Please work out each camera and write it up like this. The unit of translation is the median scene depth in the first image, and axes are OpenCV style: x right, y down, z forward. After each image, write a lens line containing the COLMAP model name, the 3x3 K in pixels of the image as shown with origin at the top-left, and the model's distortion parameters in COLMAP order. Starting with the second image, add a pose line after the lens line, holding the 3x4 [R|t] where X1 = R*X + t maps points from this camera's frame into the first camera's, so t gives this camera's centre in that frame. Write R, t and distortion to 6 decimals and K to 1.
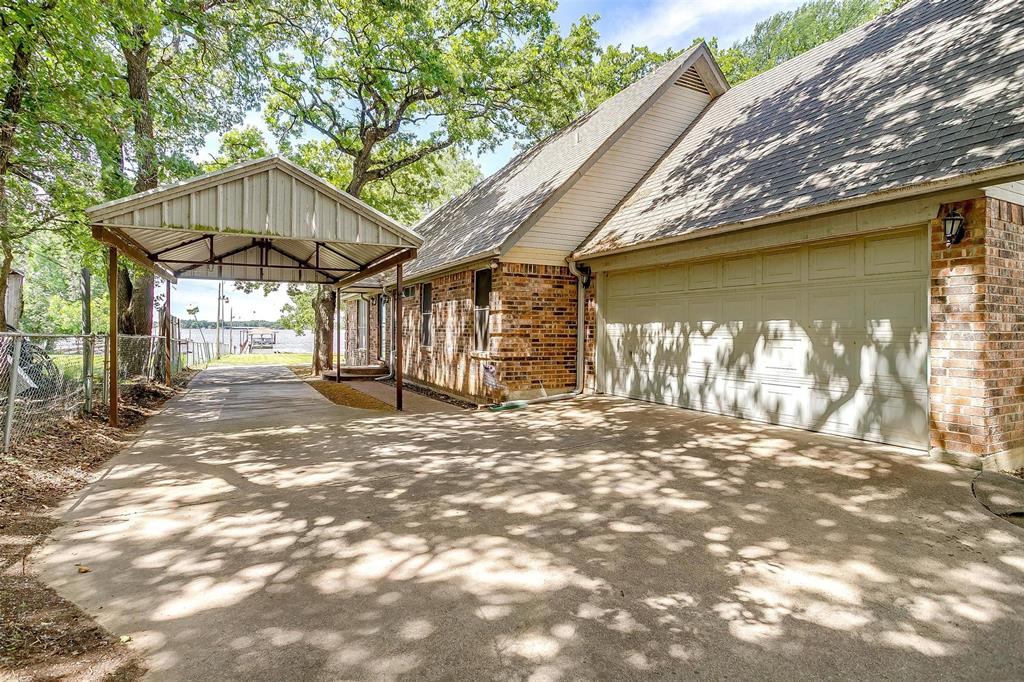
lens RADIAL K [[543.2, 0, 509.6], [0, 543.2, 335.9], [0, 0, 1]] dist [-0.036263, 0.009480]
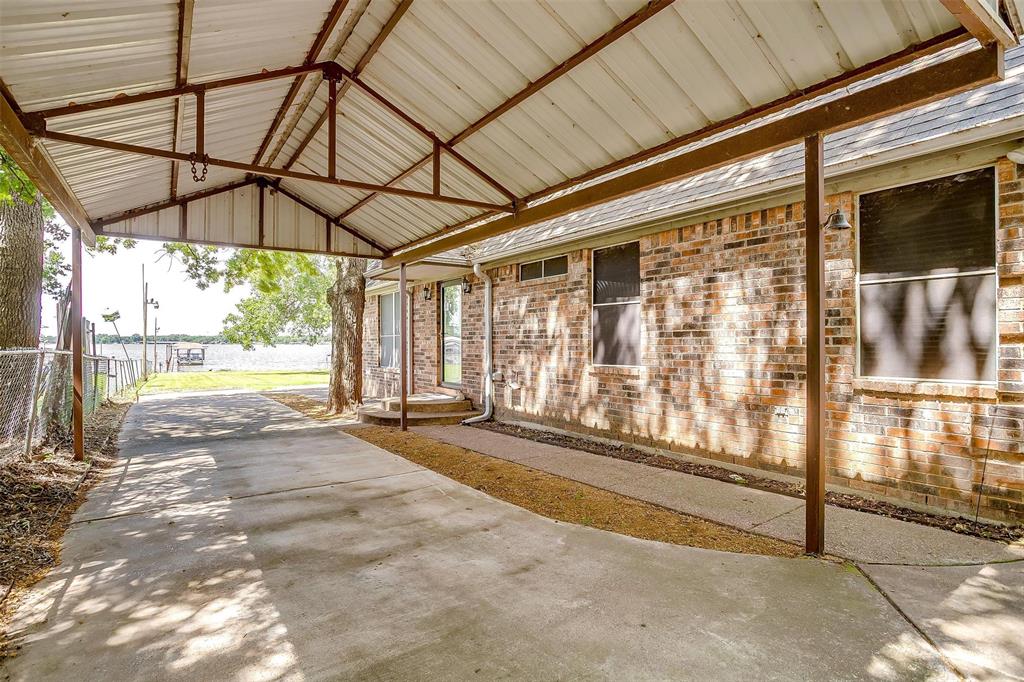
lens RADIAL K [[543.2, 0, 512.9], [0, 543.2, 342.2], [0, 0, 1]] dist [-0.036263, 0.009480]
pose [[0.992441, -0.004469, 0.122641, -0.273025], [0.006173, 0.999890, -0.013512, 0.002187], [-0.122567, 0.014167, 0.992359, 0.424175]]
